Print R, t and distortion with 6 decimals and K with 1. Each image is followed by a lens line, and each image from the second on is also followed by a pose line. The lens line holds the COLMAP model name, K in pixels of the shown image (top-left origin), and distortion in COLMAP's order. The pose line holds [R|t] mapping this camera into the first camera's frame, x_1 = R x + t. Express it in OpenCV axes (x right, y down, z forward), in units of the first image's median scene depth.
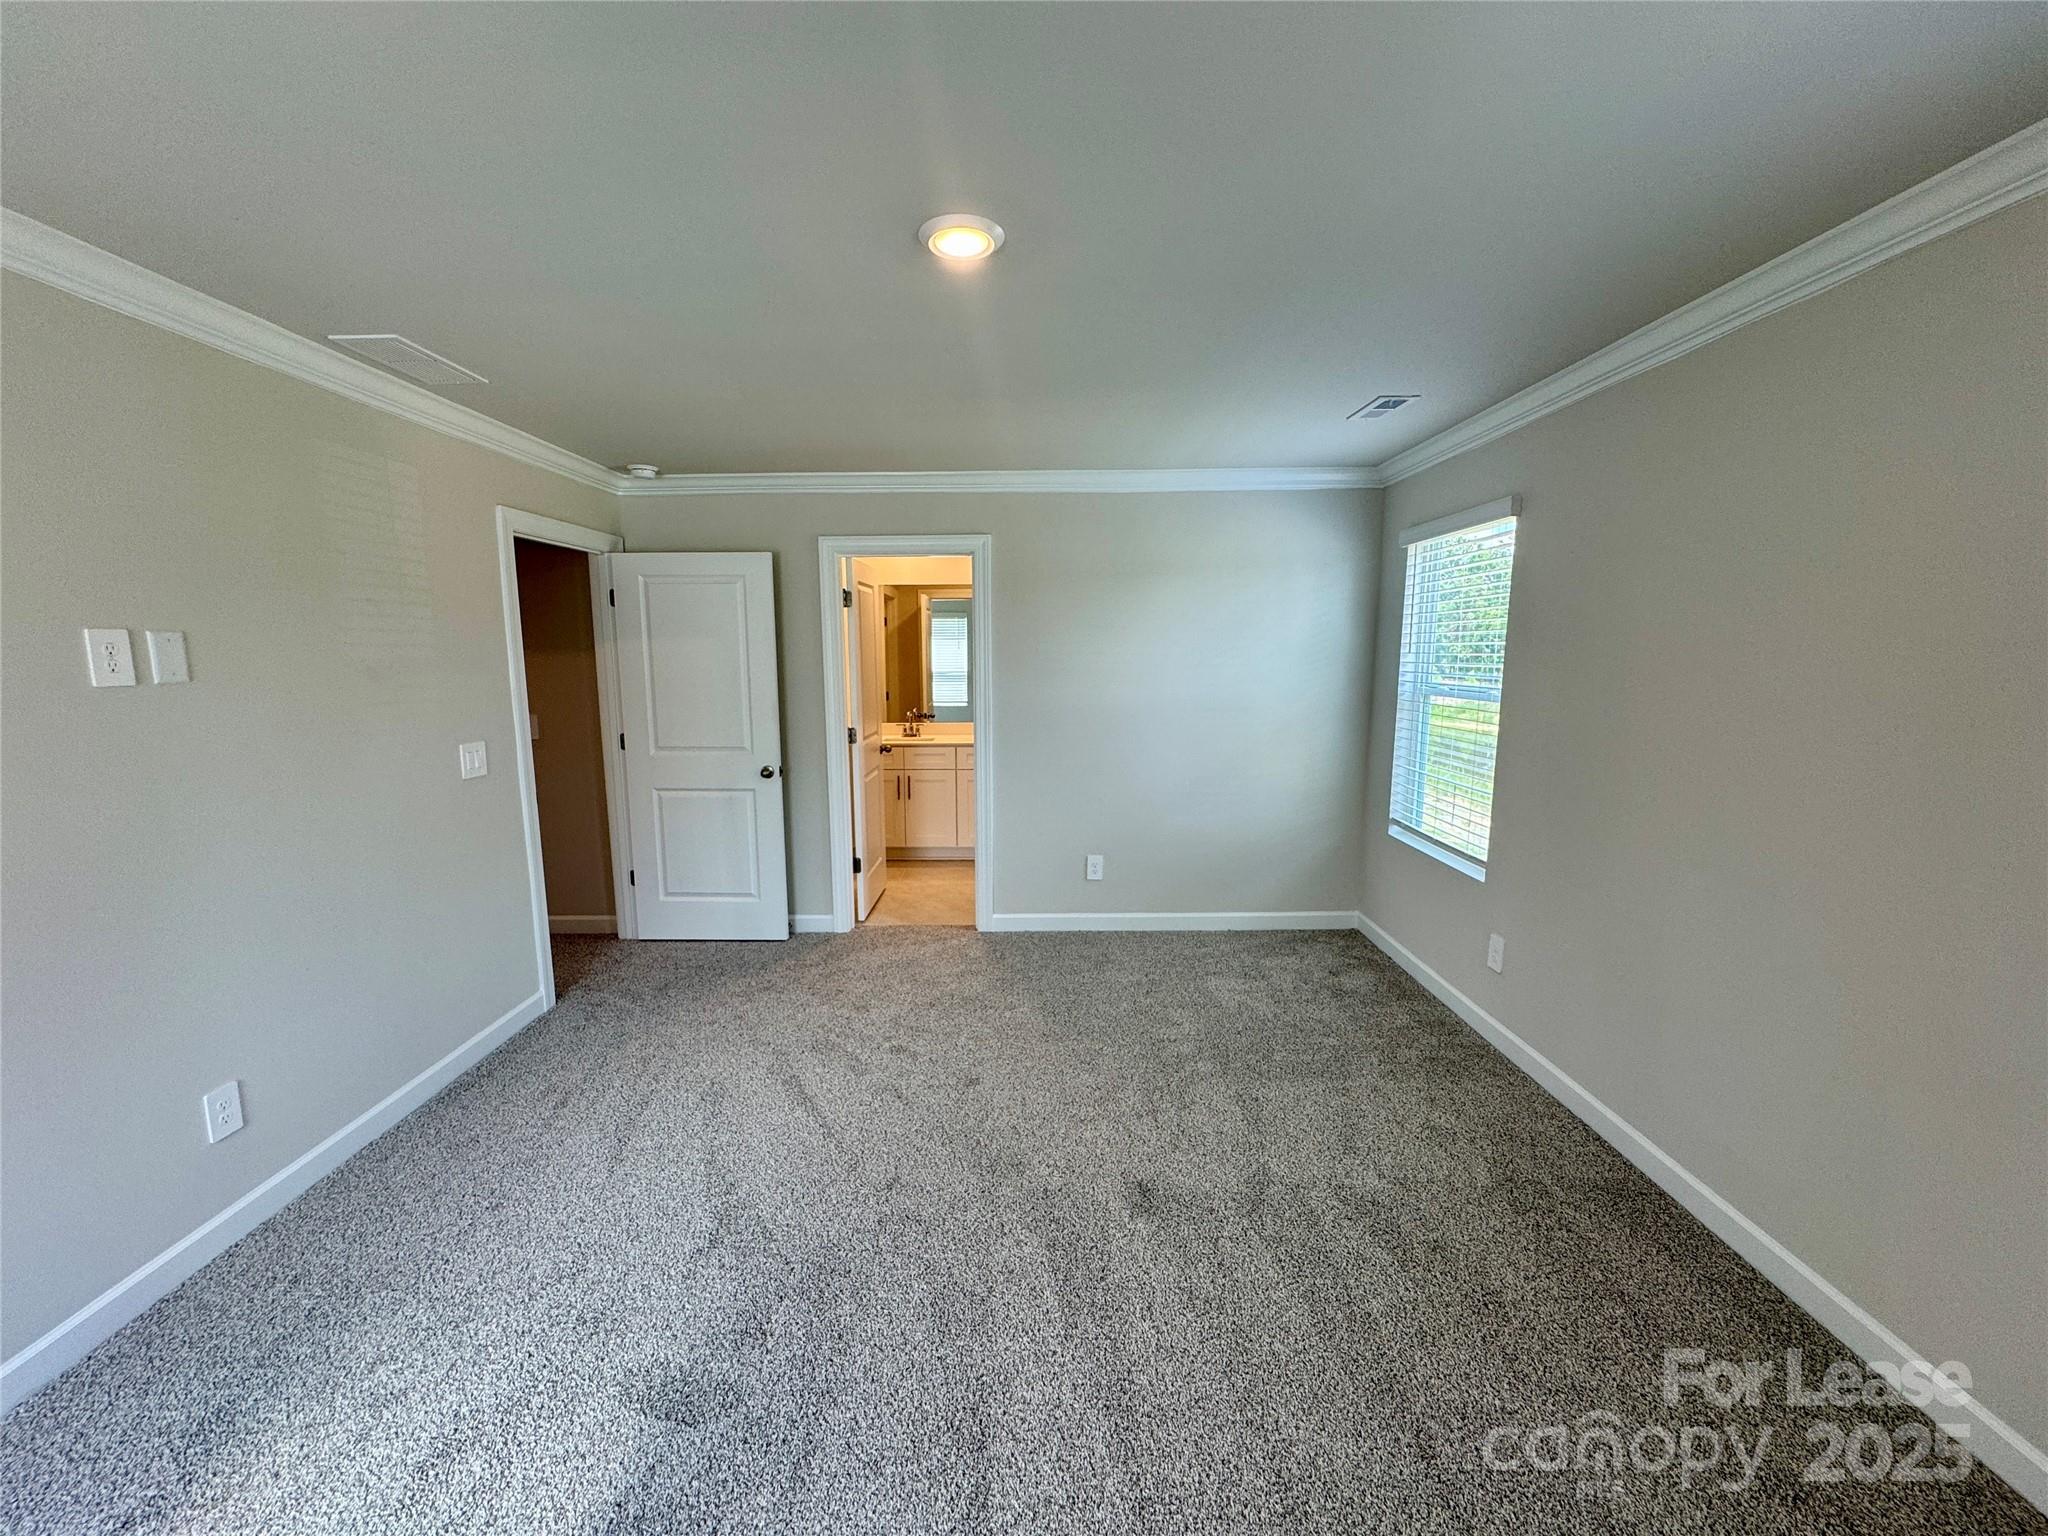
lens RADIAL K [[815.2, 0, 1024.0], [0, 815.2, 768.0], [0, 0, 1]] dist [-0.000347, -0.000237]
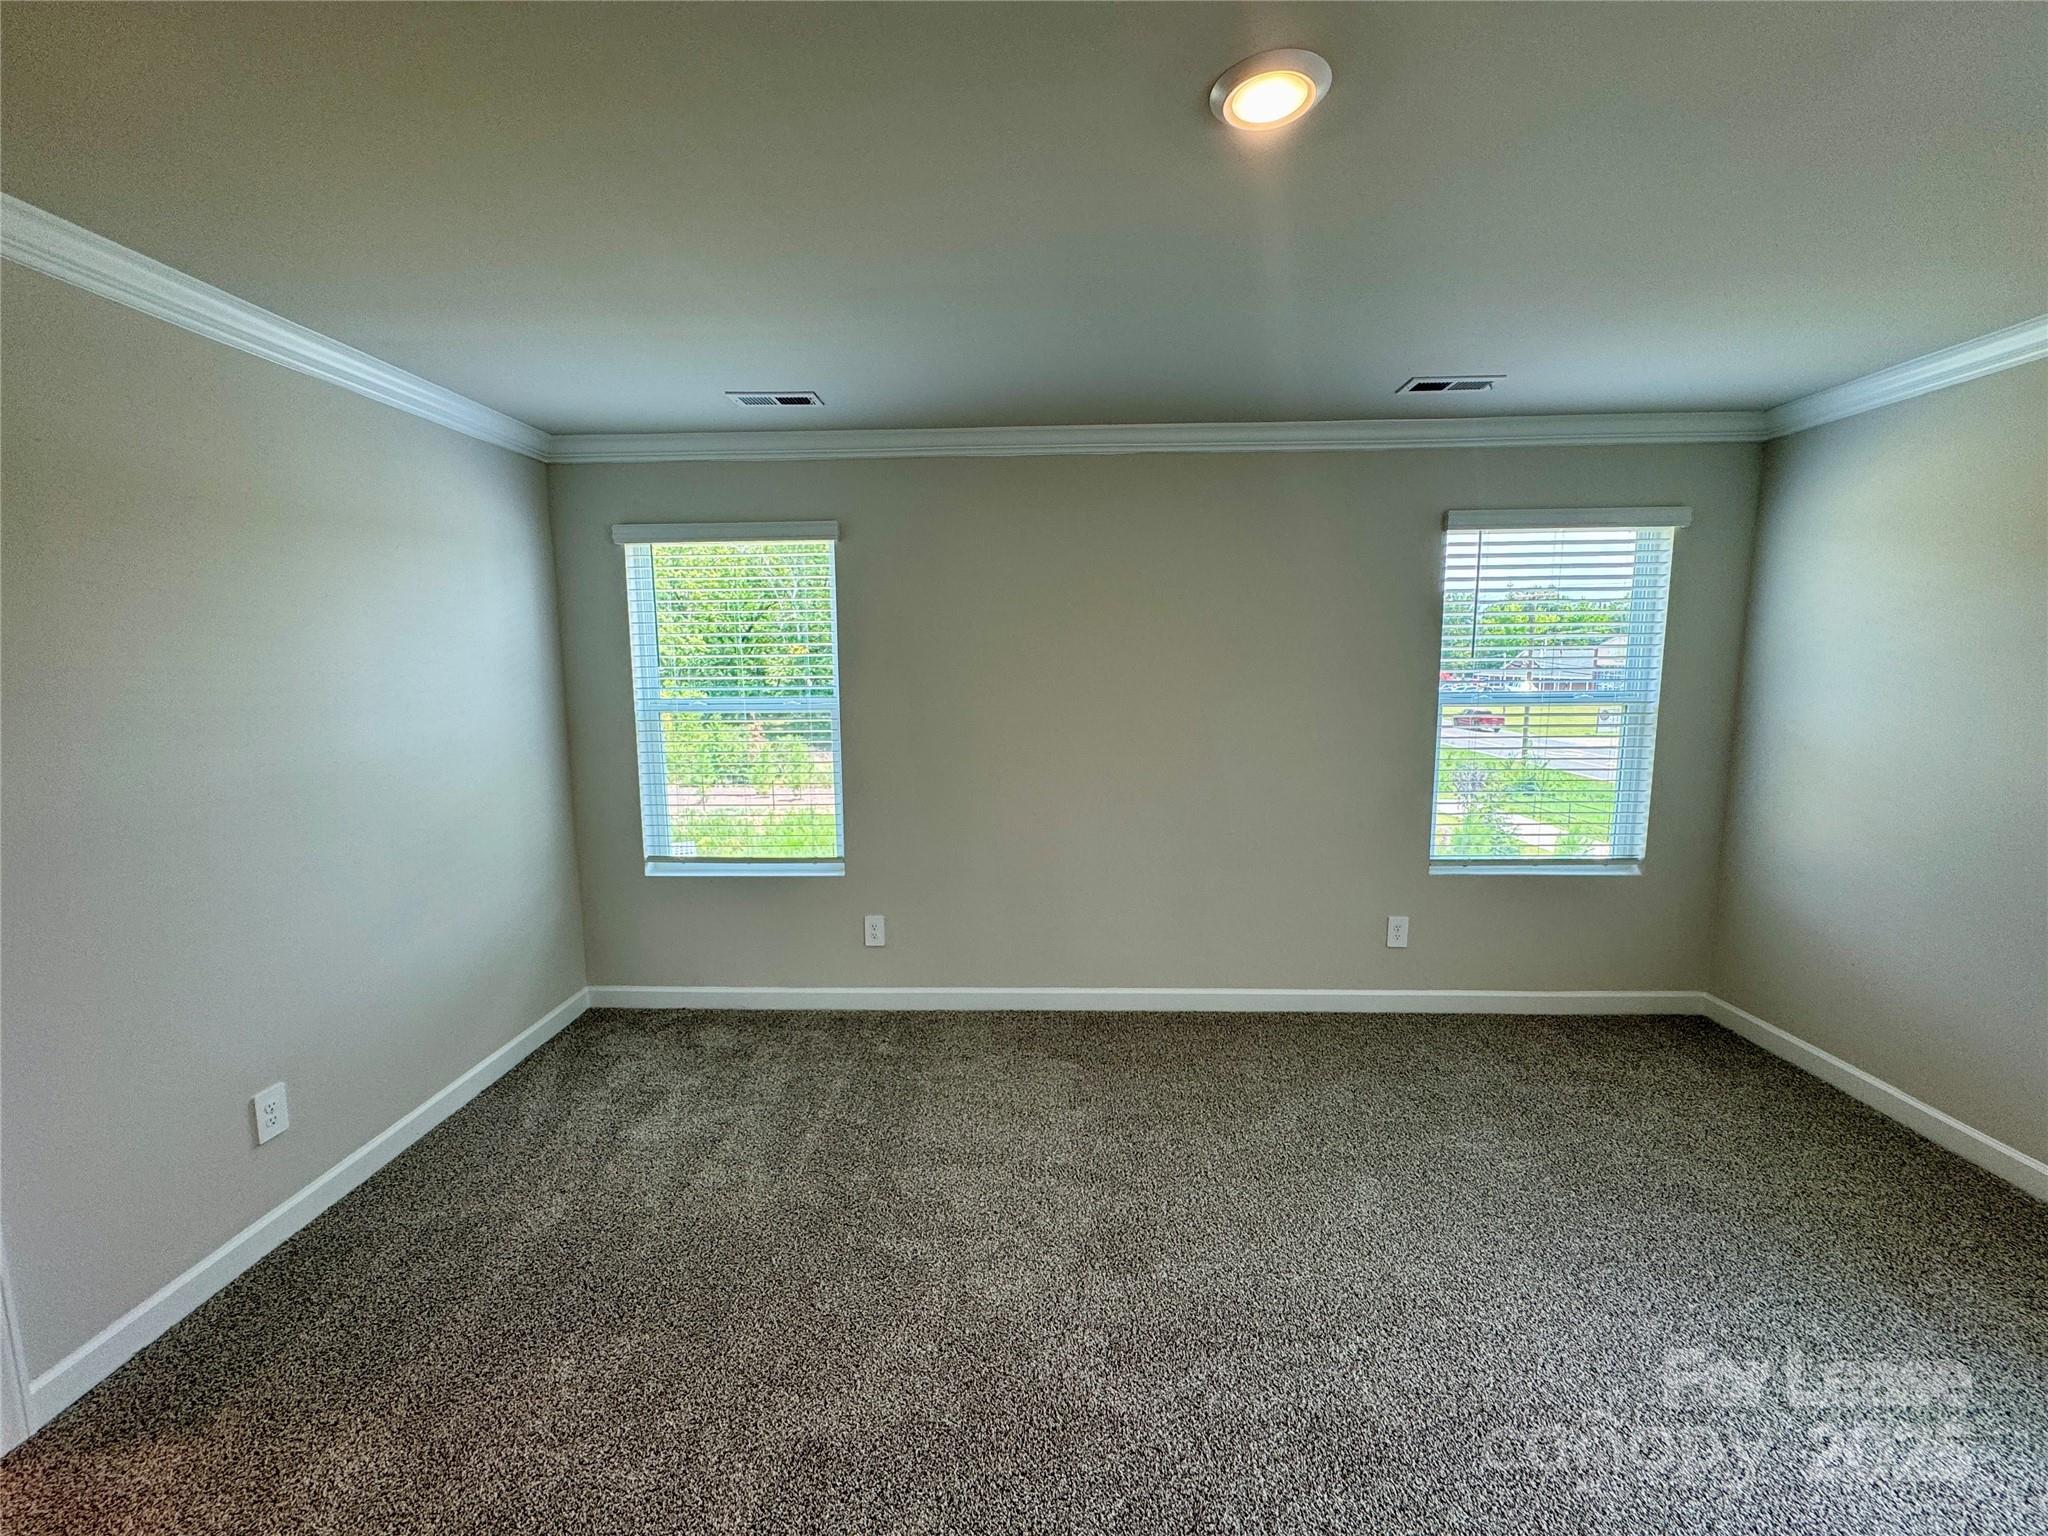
lens RADIAL K [[815.2, 0, 1024.0], [0, 815.2, 768.0], [0, 0, 1]] dist [-0.000347, -0.000237]
pose [[0.033541, -0.129695, 0.990986, -0.446767], [0.152830, 0.980548, 0.123157, -0.089391], [-0.987683, 0.147322, 0.052710, 0.634274]]
